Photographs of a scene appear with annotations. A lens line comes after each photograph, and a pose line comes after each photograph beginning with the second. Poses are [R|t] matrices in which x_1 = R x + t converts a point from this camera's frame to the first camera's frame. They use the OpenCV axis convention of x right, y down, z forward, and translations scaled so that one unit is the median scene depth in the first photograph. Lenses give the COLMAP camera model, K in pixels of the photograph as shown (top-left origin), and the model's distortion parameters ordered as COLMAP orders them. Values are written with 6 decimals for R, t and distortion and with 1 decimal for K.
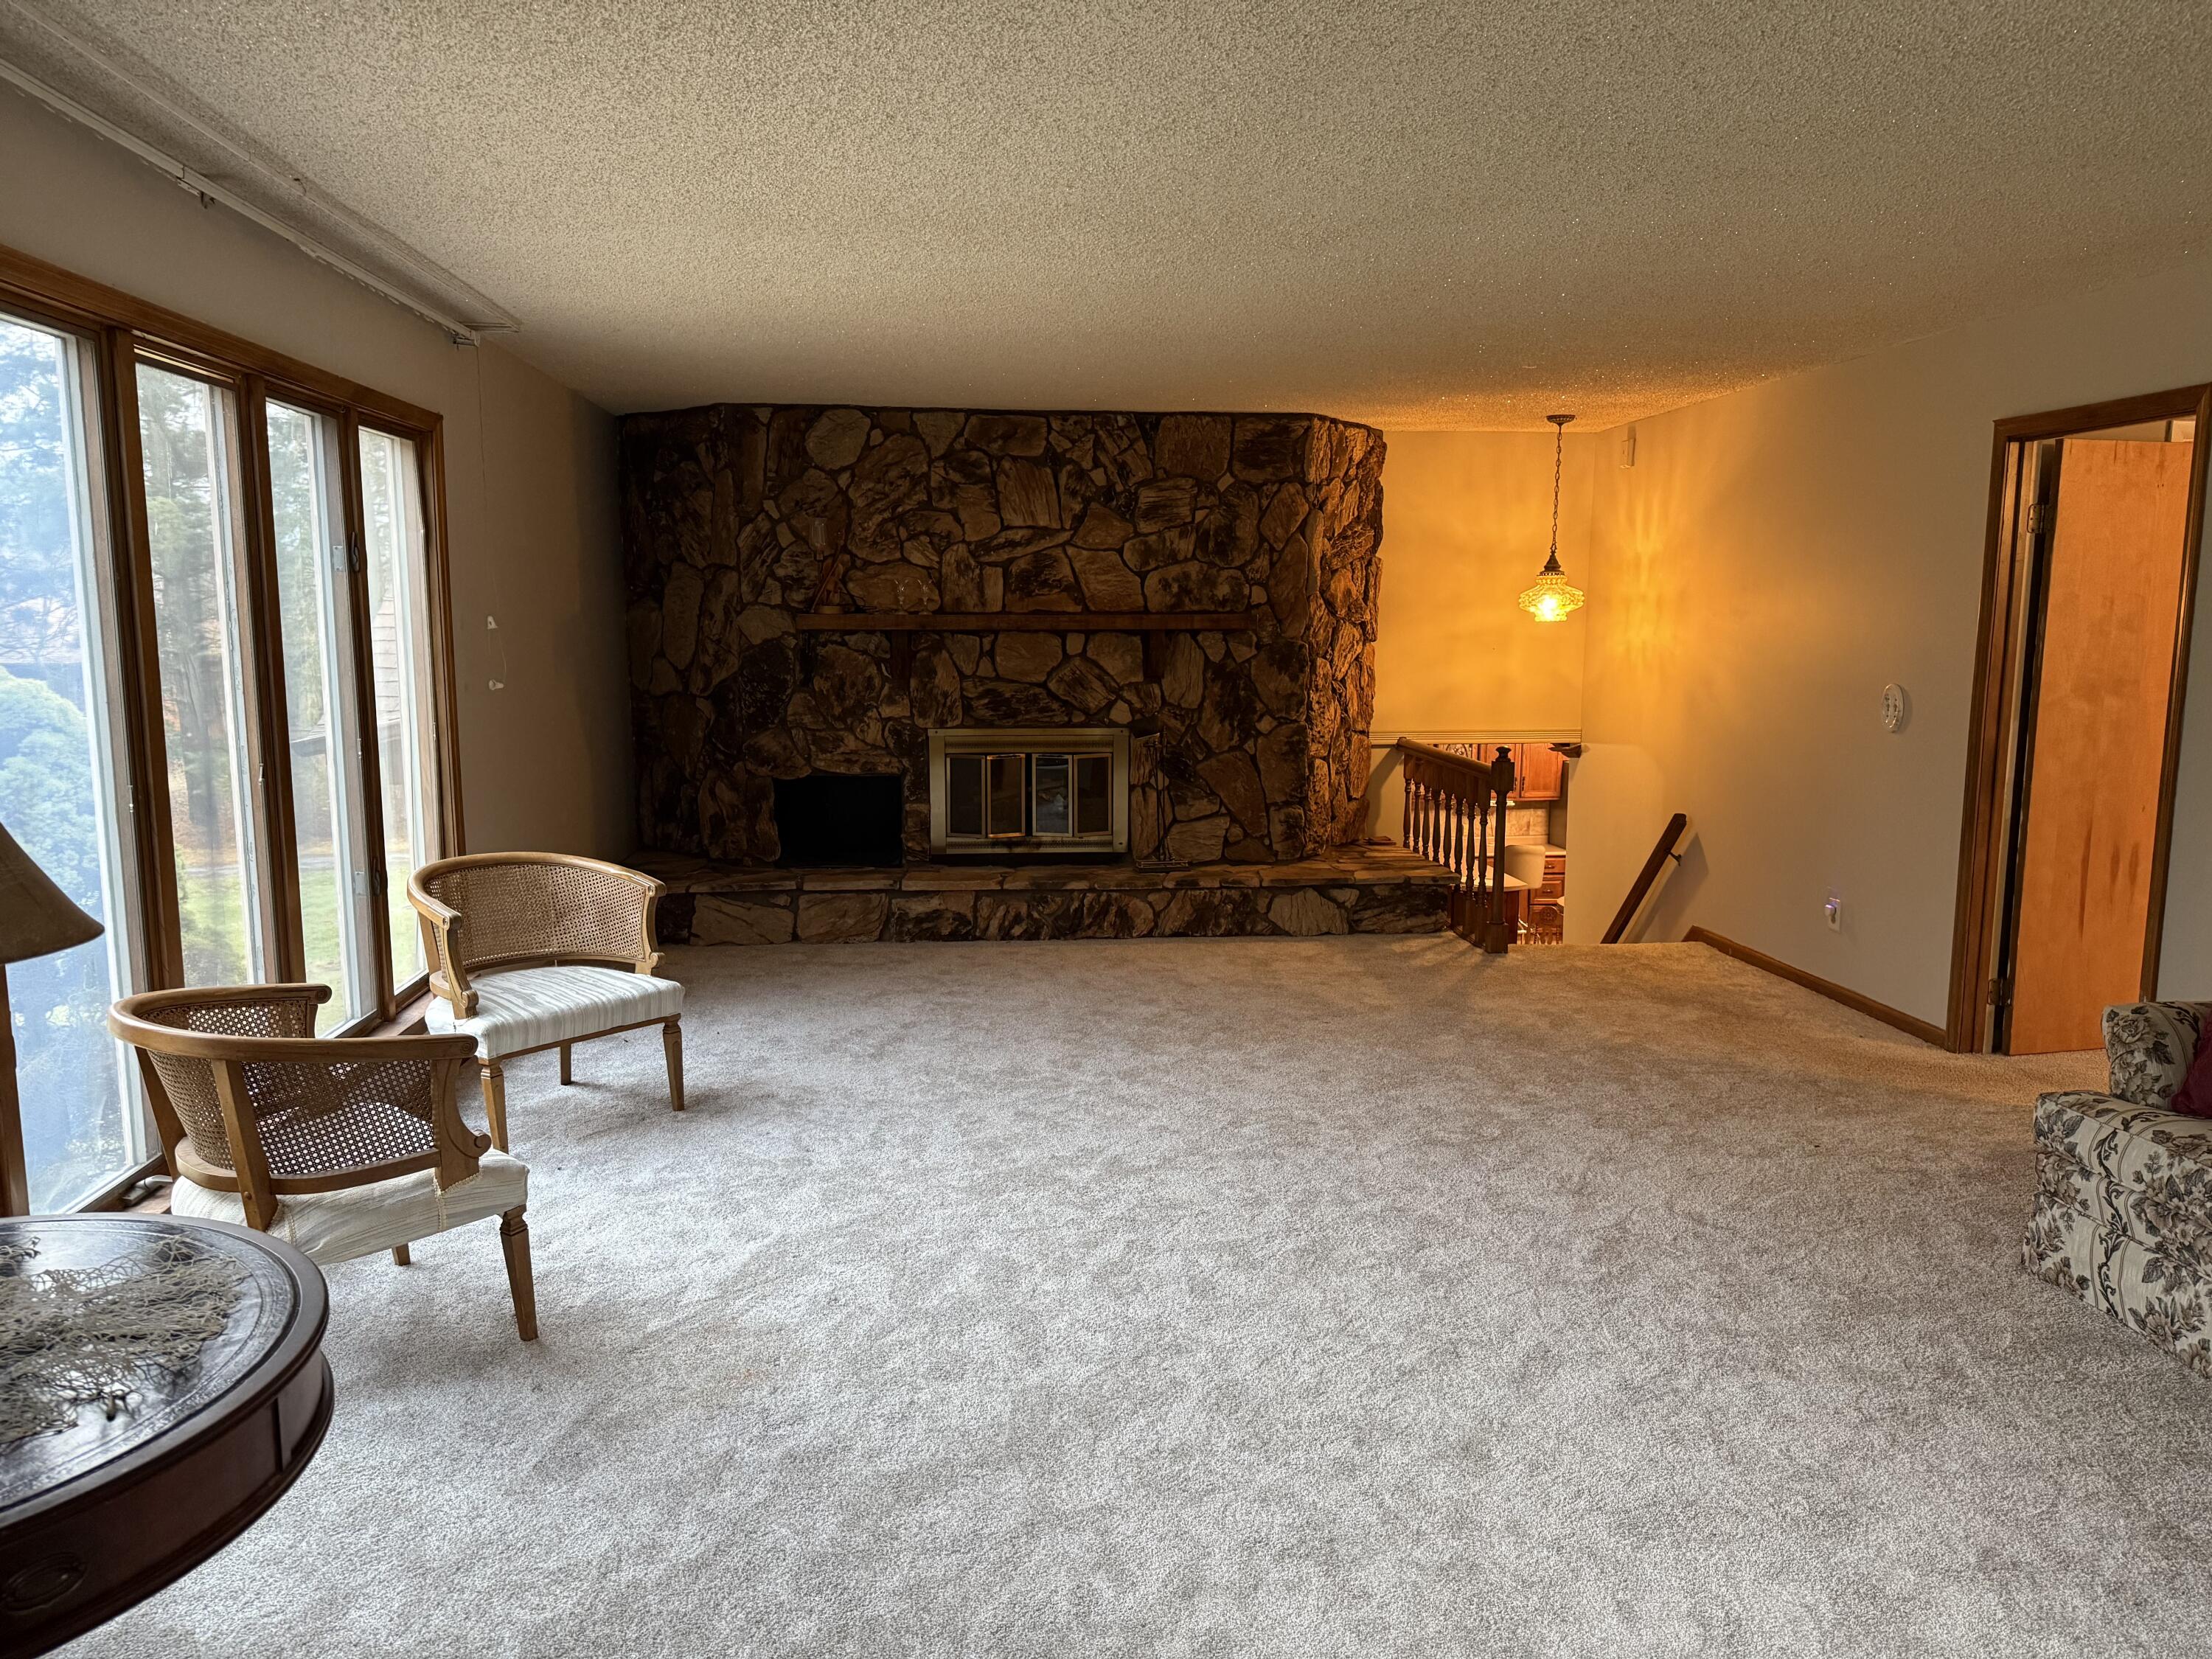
lens RADIAL K [[1541.7, 0, 1109.1], [0, 1541.7, 836.6], [0, 0, 1]] dist [0.043001, -0.043997]
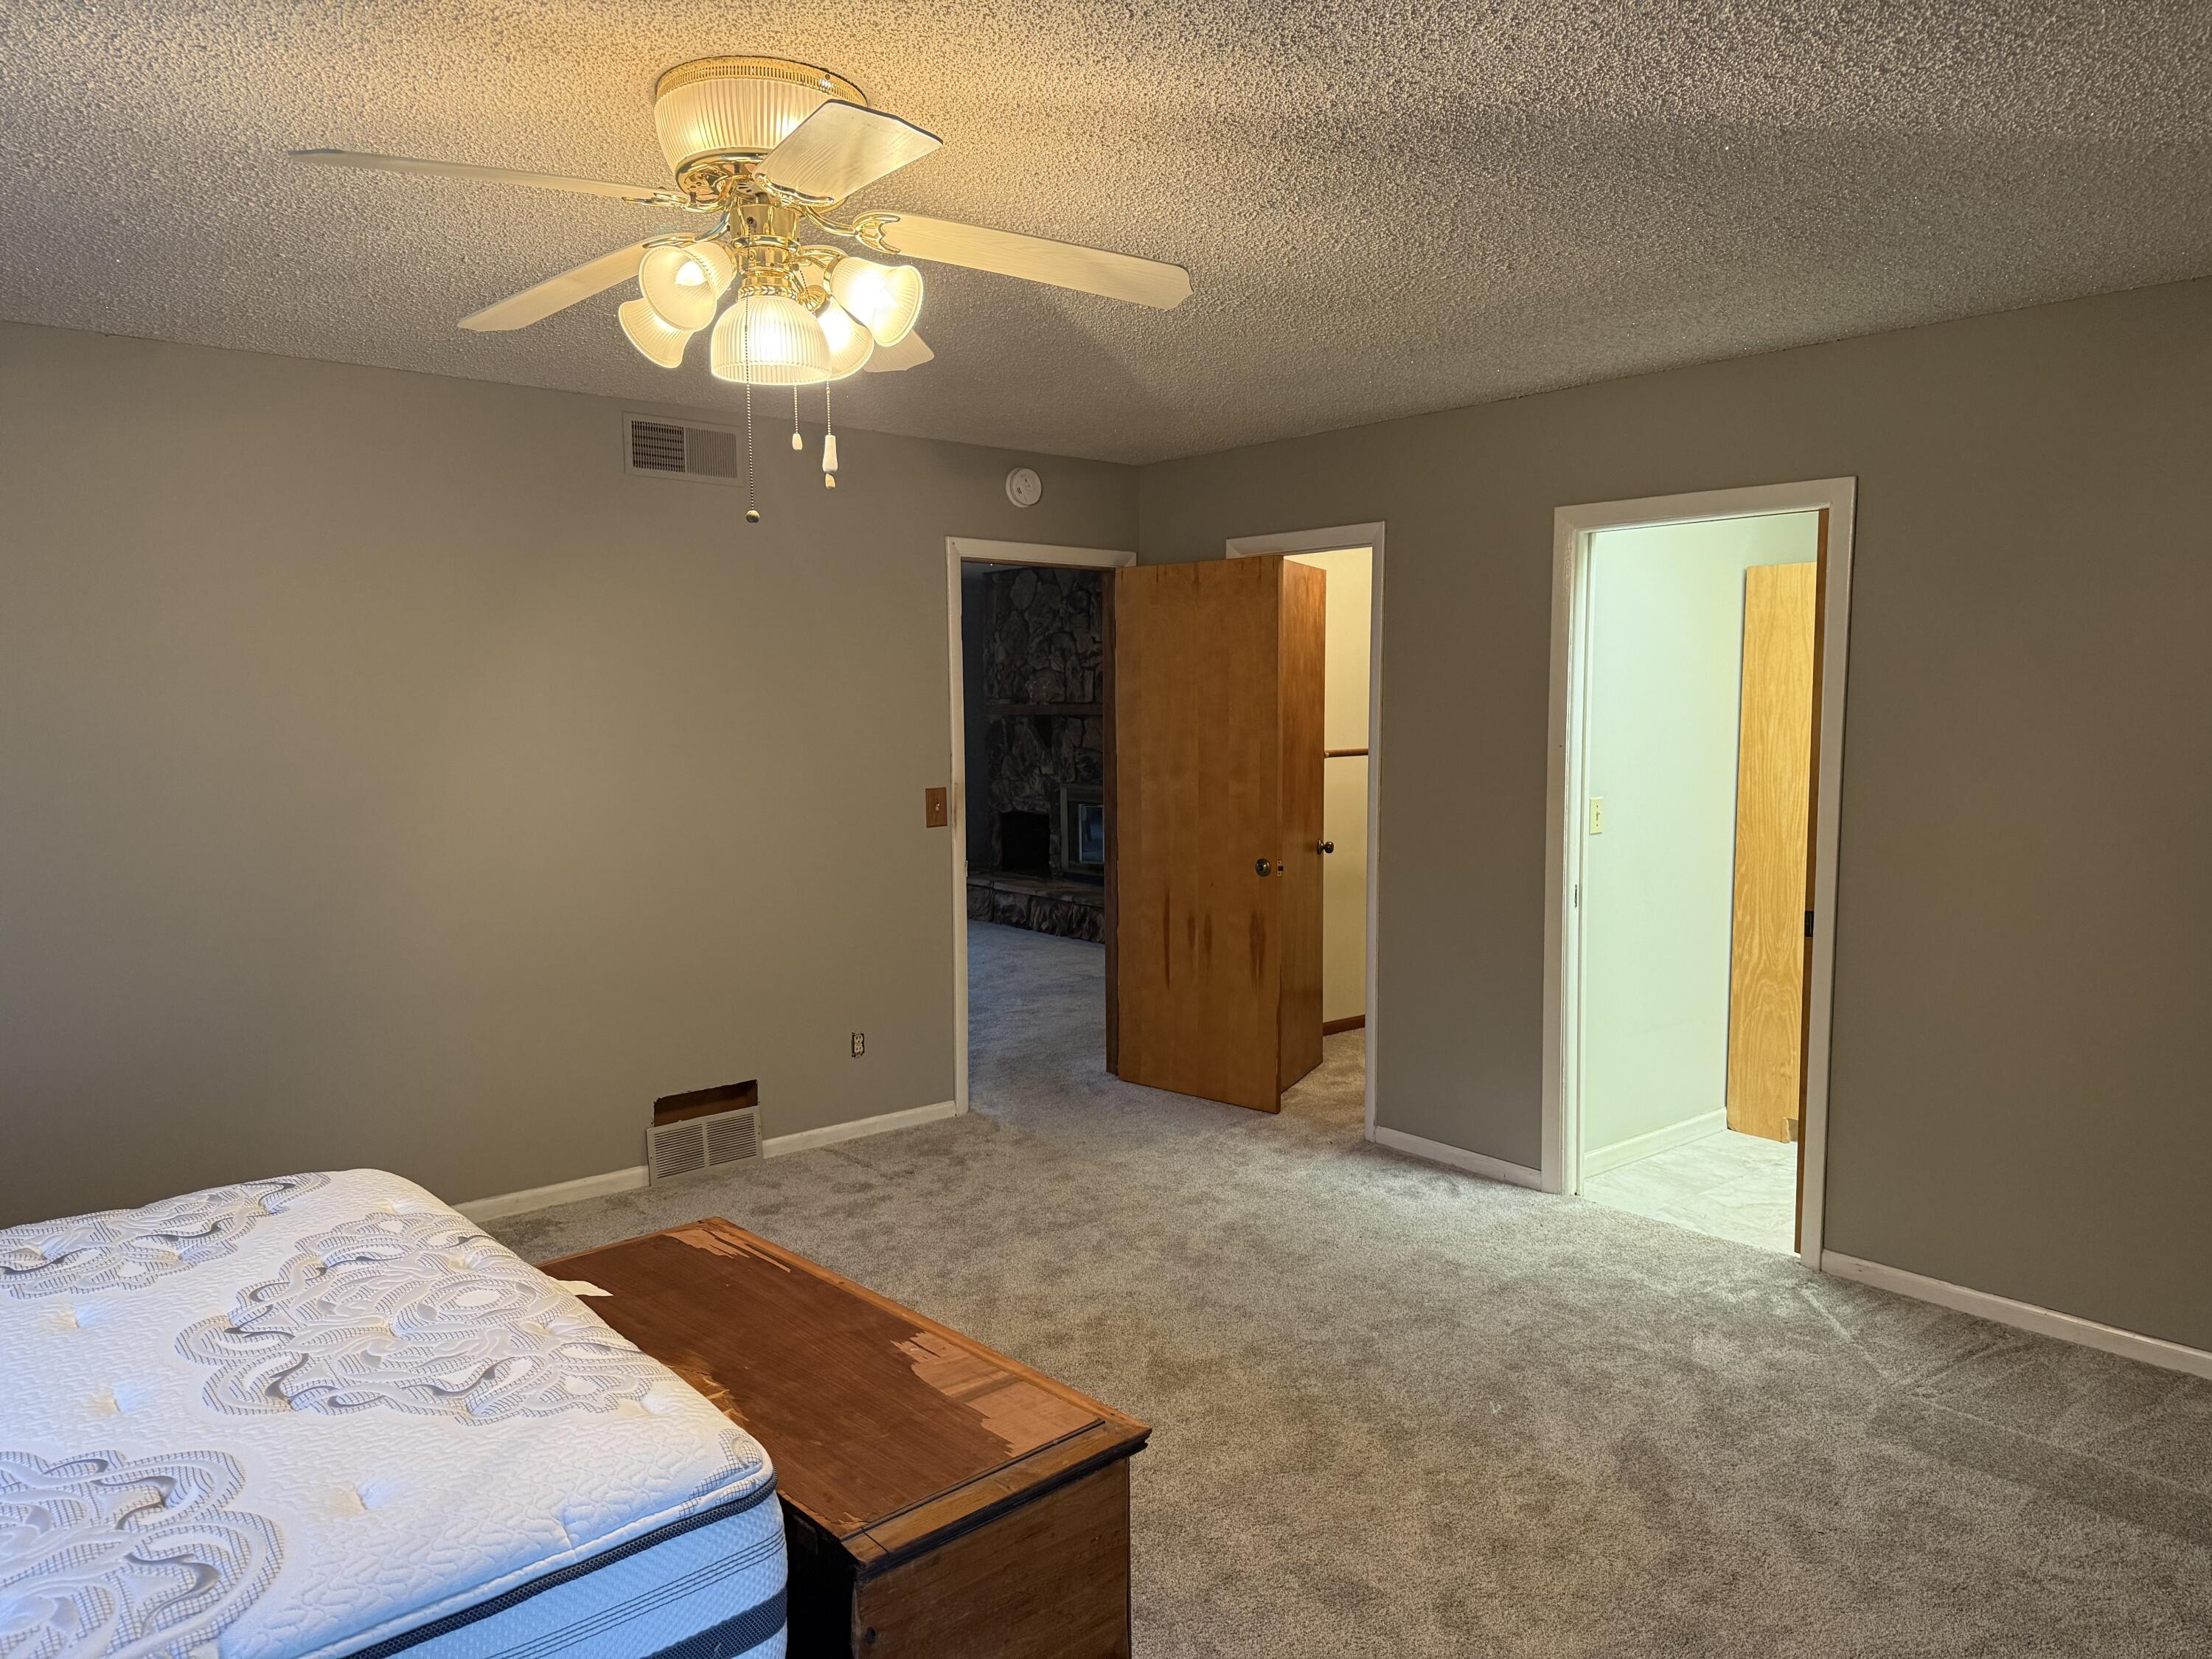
lens RADIAL K [[1541.7, 0, 1106.1], [0, 1541.7, 821.9], [0, 0, 1]] dist [0.043001, -0.043997]
pose [[0.582447, 0.060900, -0.810584, 1.090921], [-0.110099, 0.993911, -0.004438, -0.033303], [0.805378, 0.091829, 0.585605, 0.202923]]
